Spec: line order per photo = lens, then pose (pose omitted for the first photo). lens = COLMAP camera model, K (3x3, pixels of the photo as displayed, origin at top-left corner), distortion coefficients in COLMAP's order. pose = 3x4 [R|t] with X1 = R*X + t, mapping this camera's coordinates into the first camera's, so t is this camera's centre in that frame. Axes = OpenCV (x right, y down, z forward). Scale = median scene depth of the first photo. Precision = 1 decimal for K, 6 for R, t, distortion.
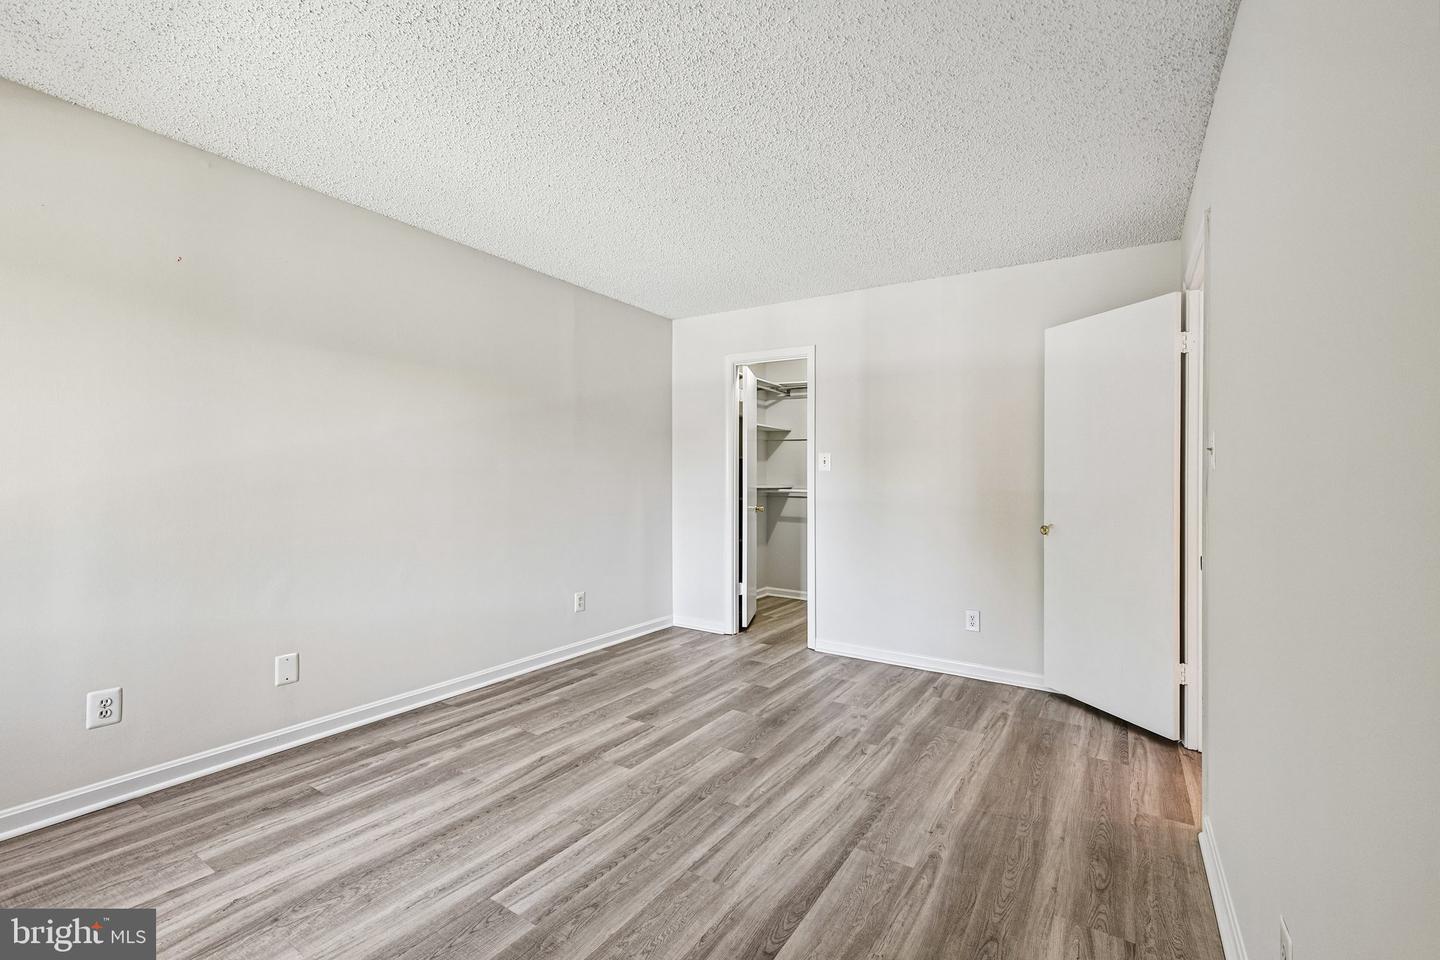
lens RADIAL K [[632.3, 0, 717.1], [0, 632.3, 467.4], [0, 0, 1]] dist [0.002560, 0.000058]
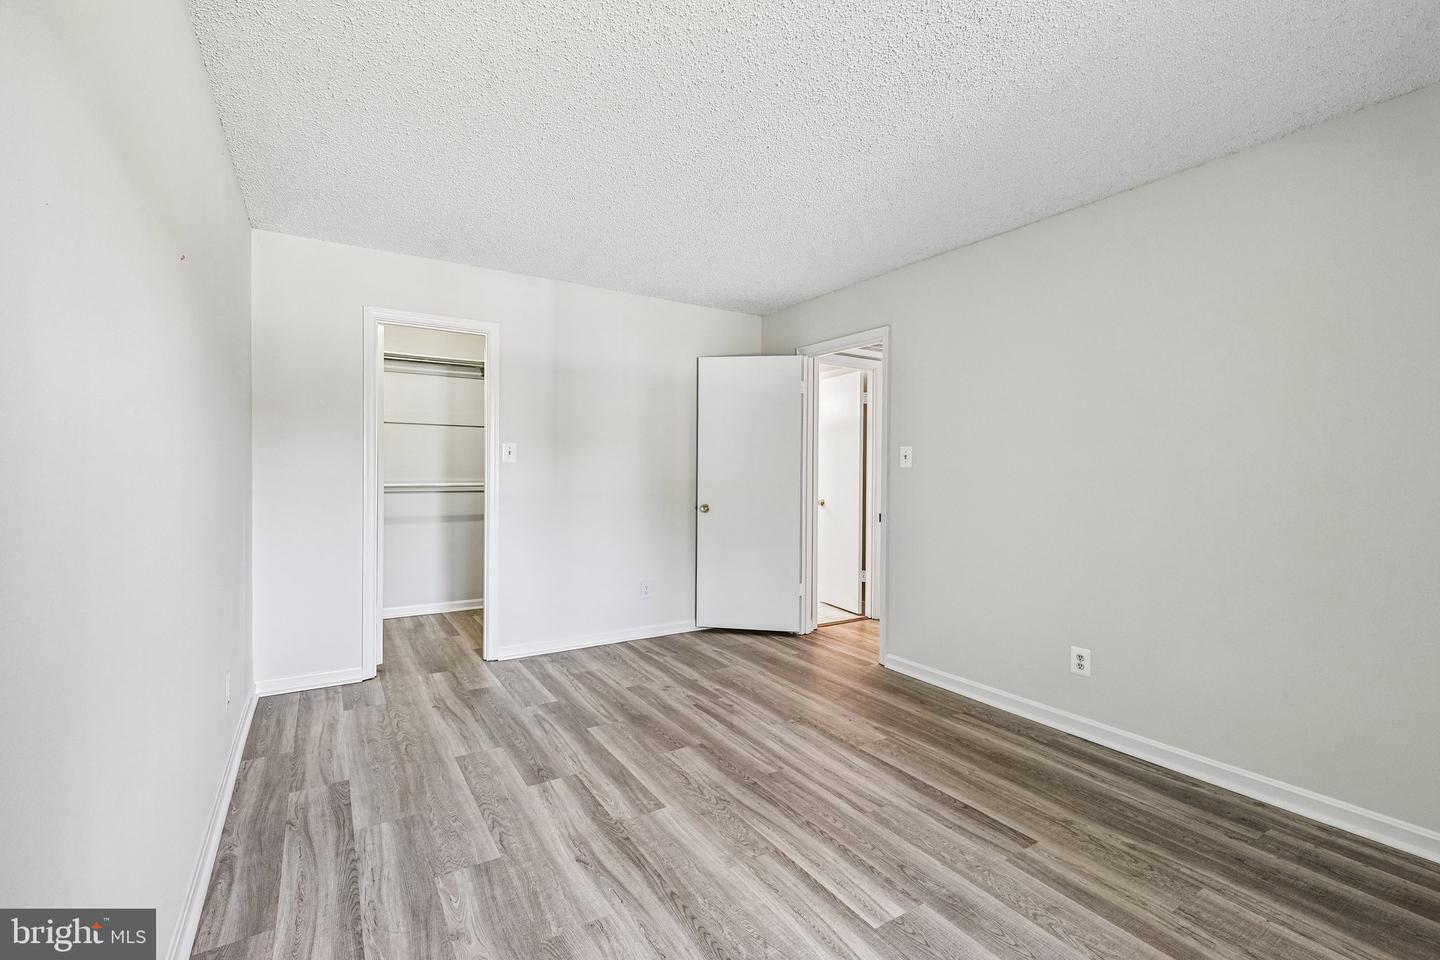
lens RADIAL K [[624.8, 0, 723.6], [0, 624.8, 474.9], [0, 0, 1]] dist [0.011314, -0.000692]
pose [[0.415696, -0.018231, 0.909321, -0.844067], [-0.015318, 0.999517, 0.027042, -0.010492], [-0.909374, -0.025171, 0.415216, 0.545720]]
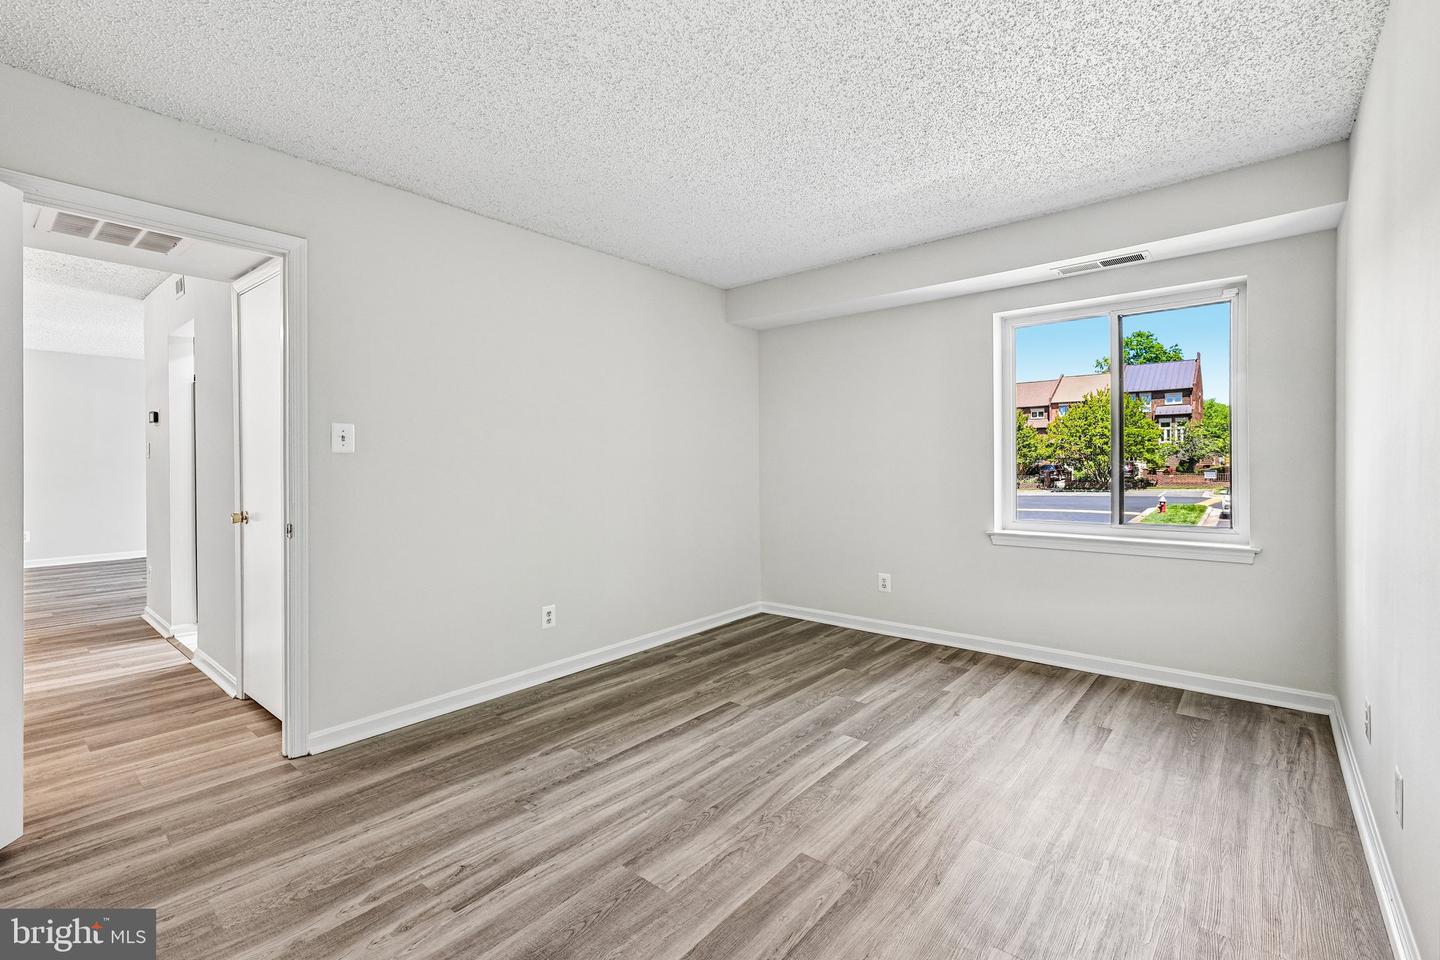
lens RADIAL K [[636.2, 0, 718.1], [0, 636.2, 462.0], [0, 0, 1]] dist [0.002213, 0.000541]
pose [[-0.991264, -0.011168, 0.131421, -0.126388], [-0.012752, 0.999856, -0.011220, 0.022193], [-0.131277, -0.012798, -0.991263, 1.674361]]
